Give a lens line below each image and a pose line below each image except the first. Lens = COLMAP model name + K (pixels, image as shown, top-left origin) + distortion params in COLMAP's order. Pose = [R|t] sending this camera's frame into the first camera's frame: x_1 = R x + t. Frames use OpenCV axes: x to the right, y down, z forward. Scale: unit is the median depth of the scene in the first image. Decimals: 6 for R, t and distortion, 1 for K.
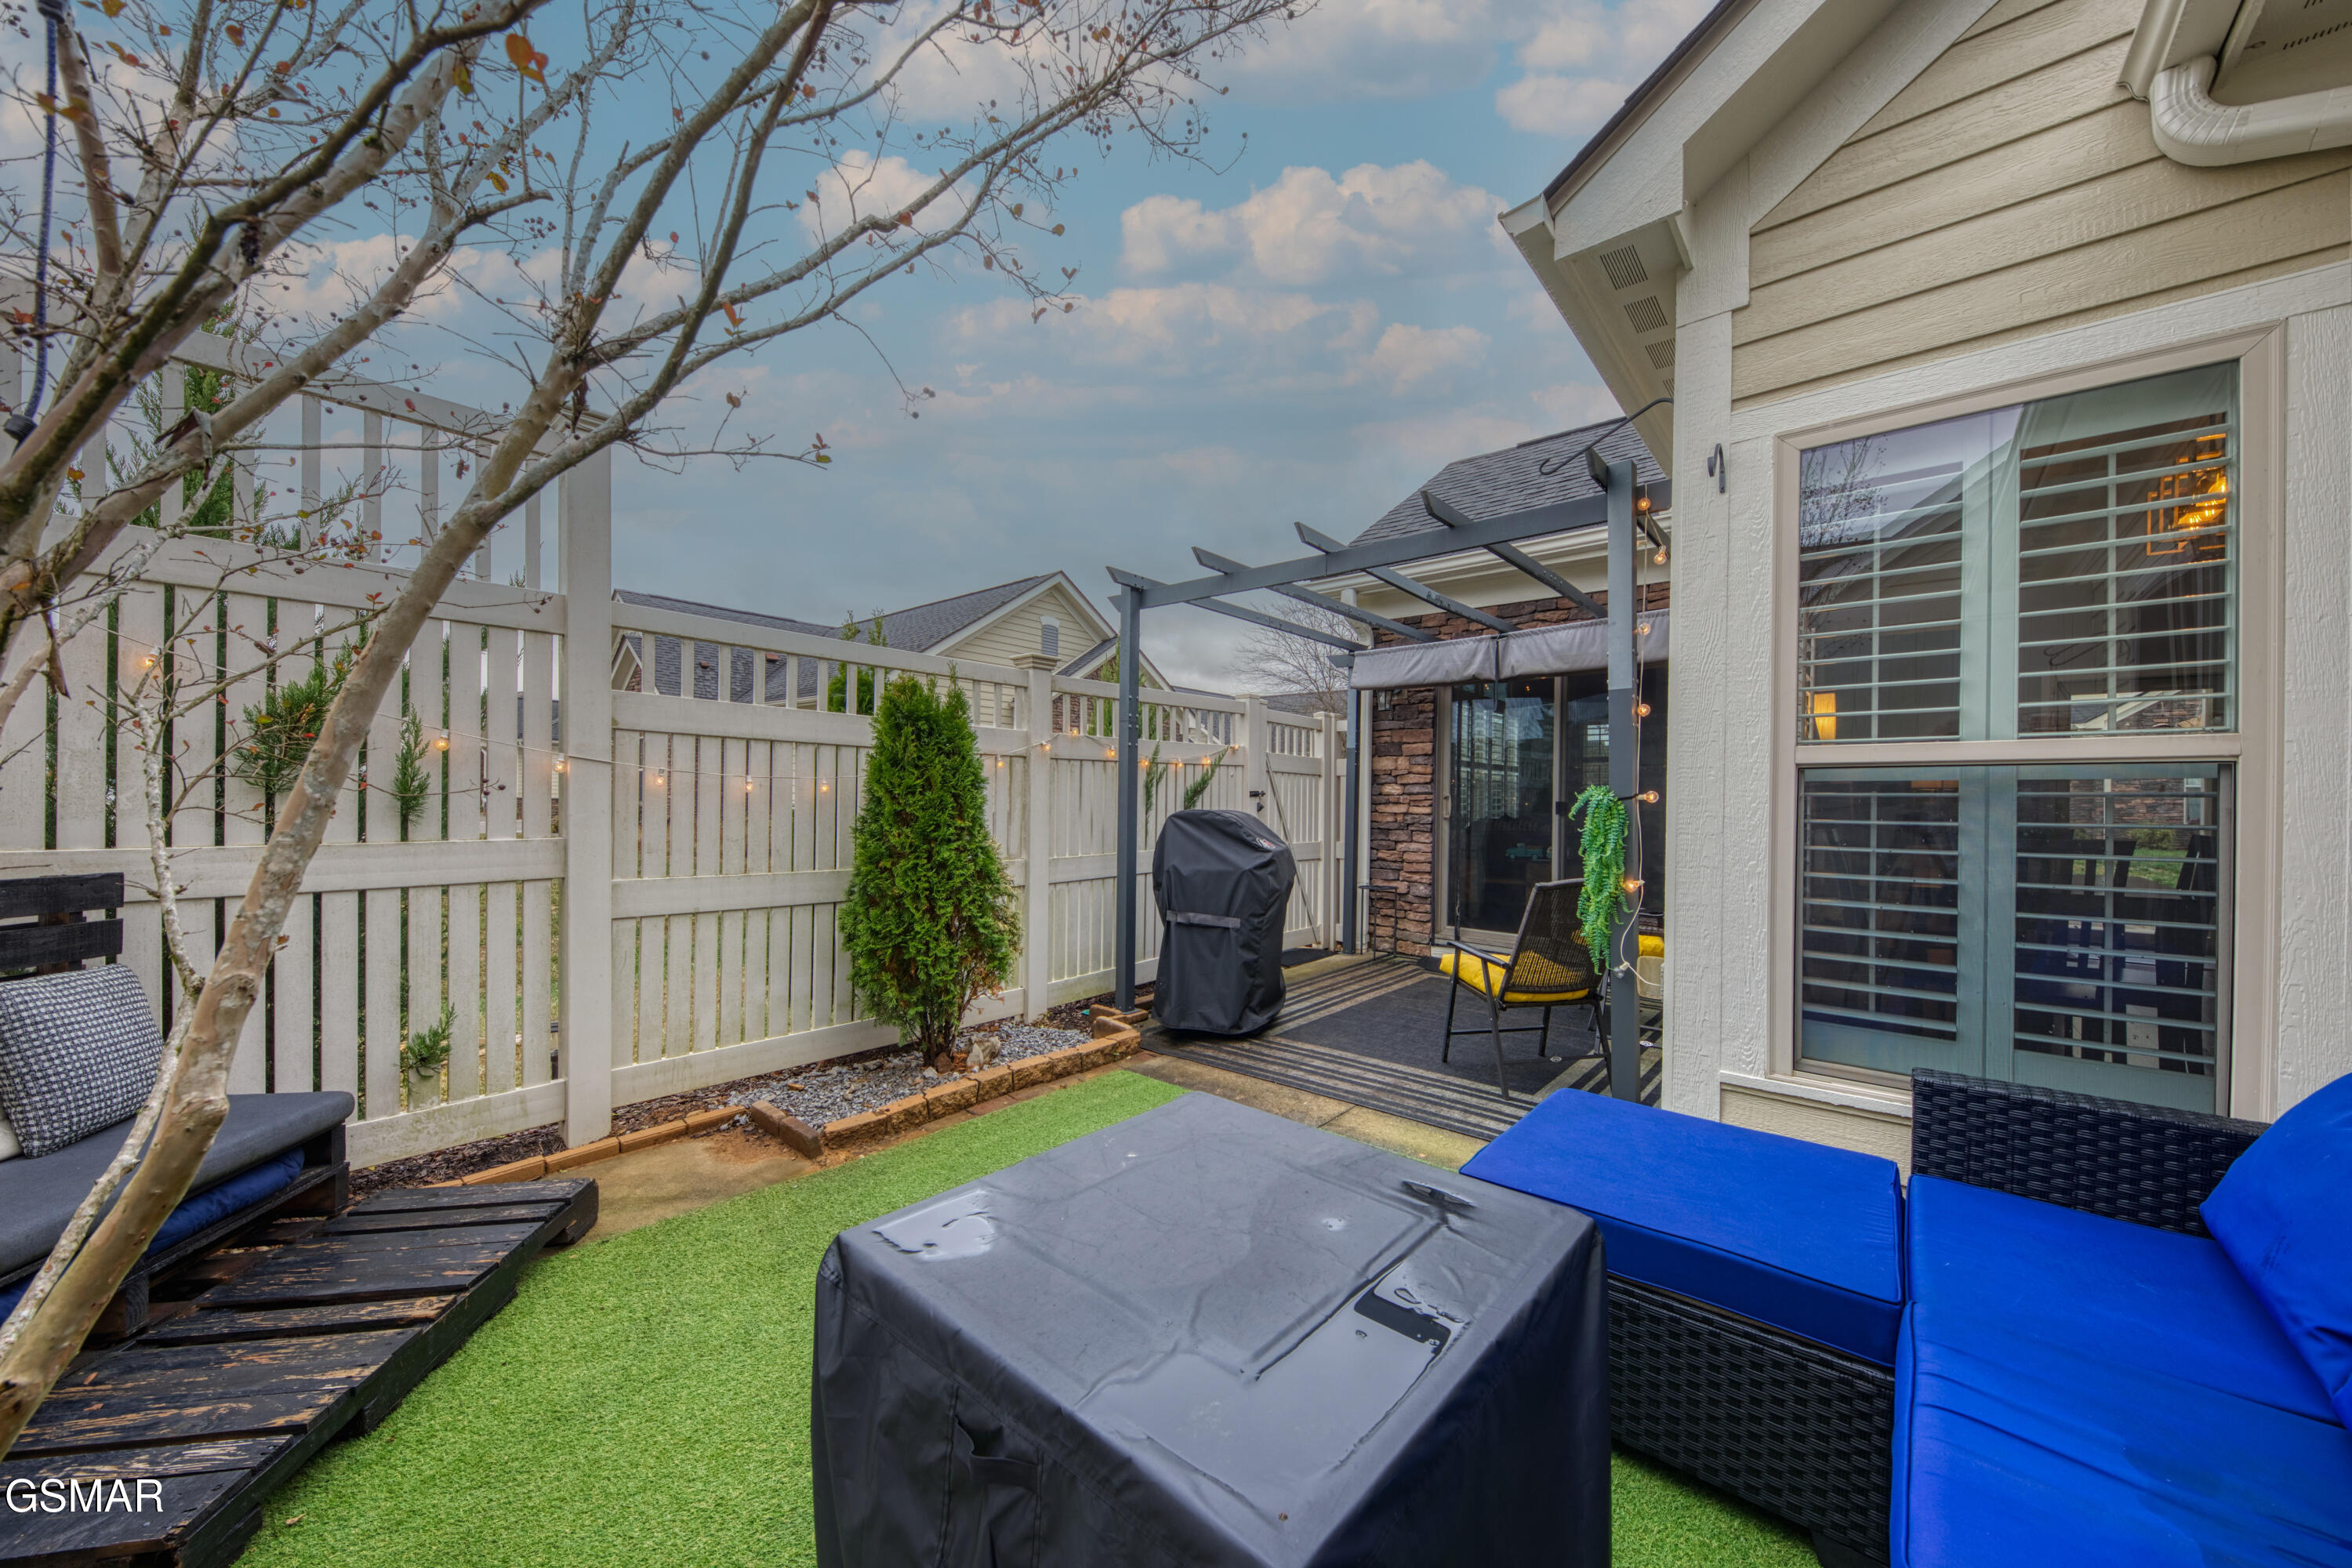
lens RADIAL K [[827.0, 0, 1172.8], [0, 827.0, 796.7], [0, 0, 1]] dist [0.007344, -0.004189]
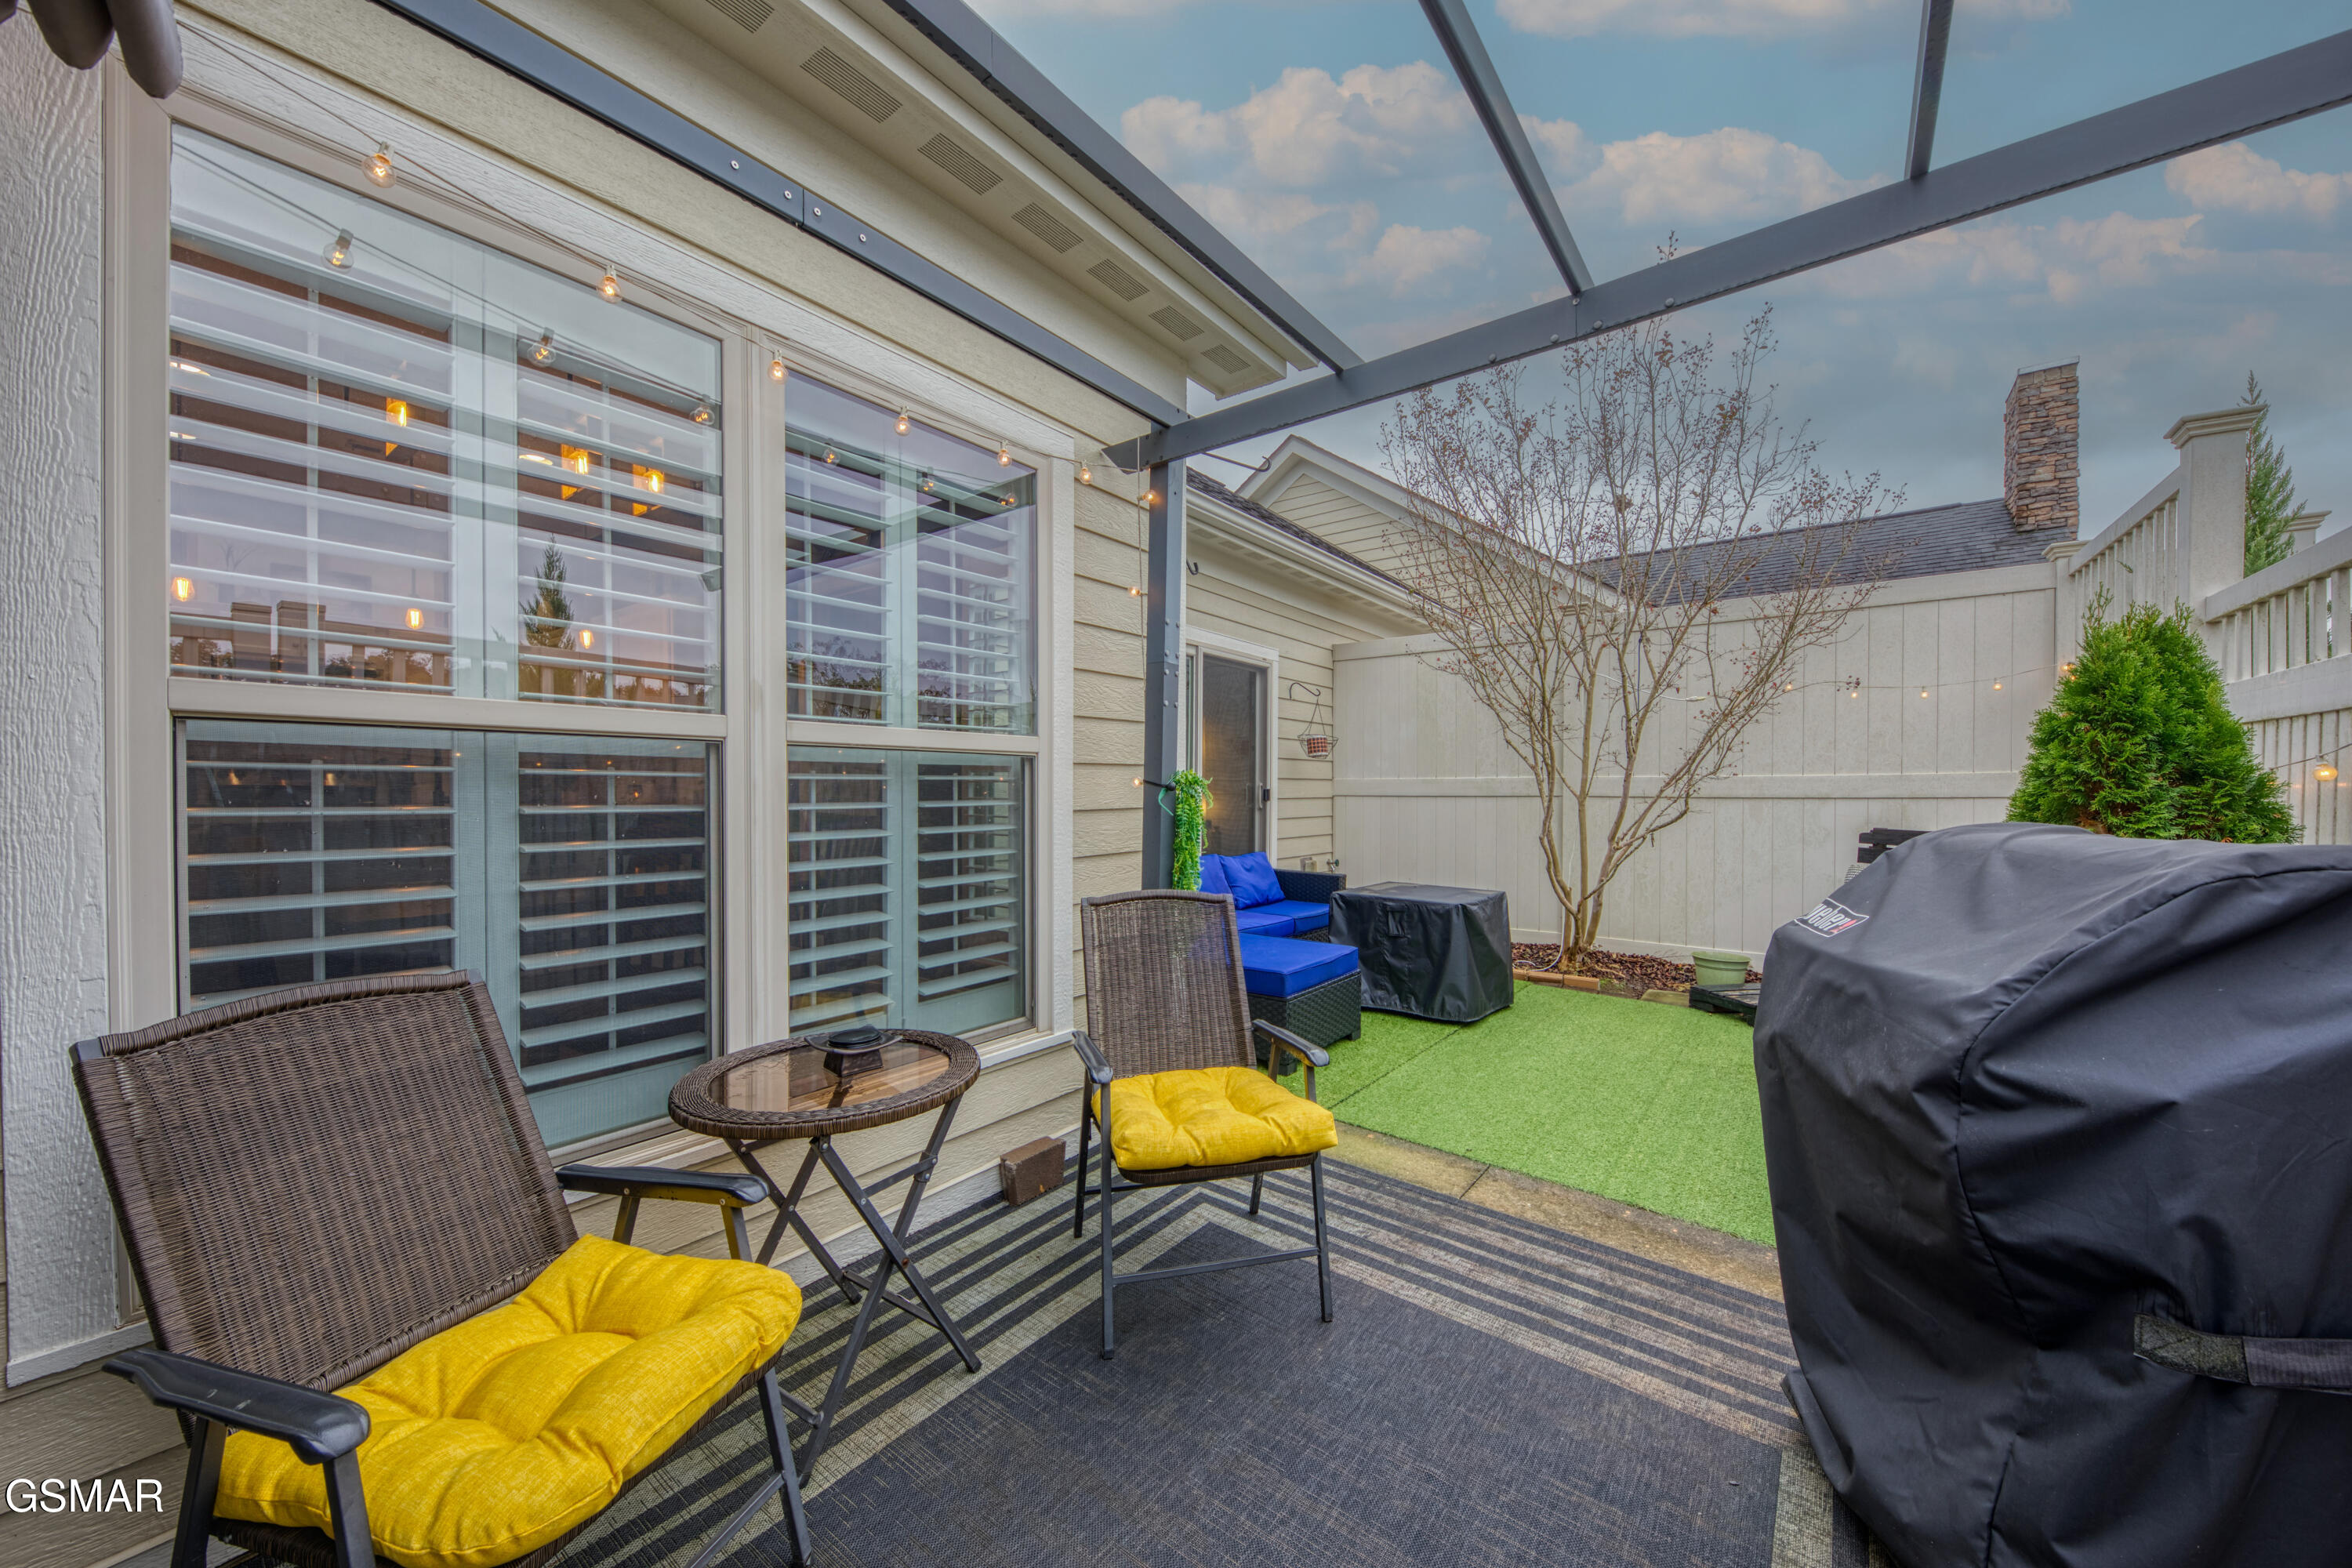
lens RADIAL K [[827.0, 0, 1177.2], [0, 827.0, 803.0], [0, 0, 1]] dist [0.007344, -0.004189]
pose [[-0.999072, -0.006291, -0.042617, 0.471141], [-0.006715, 0.999929, 0.009803, 0.012596], [0.042553, 0.010080, -0.999043, 1.599971]]
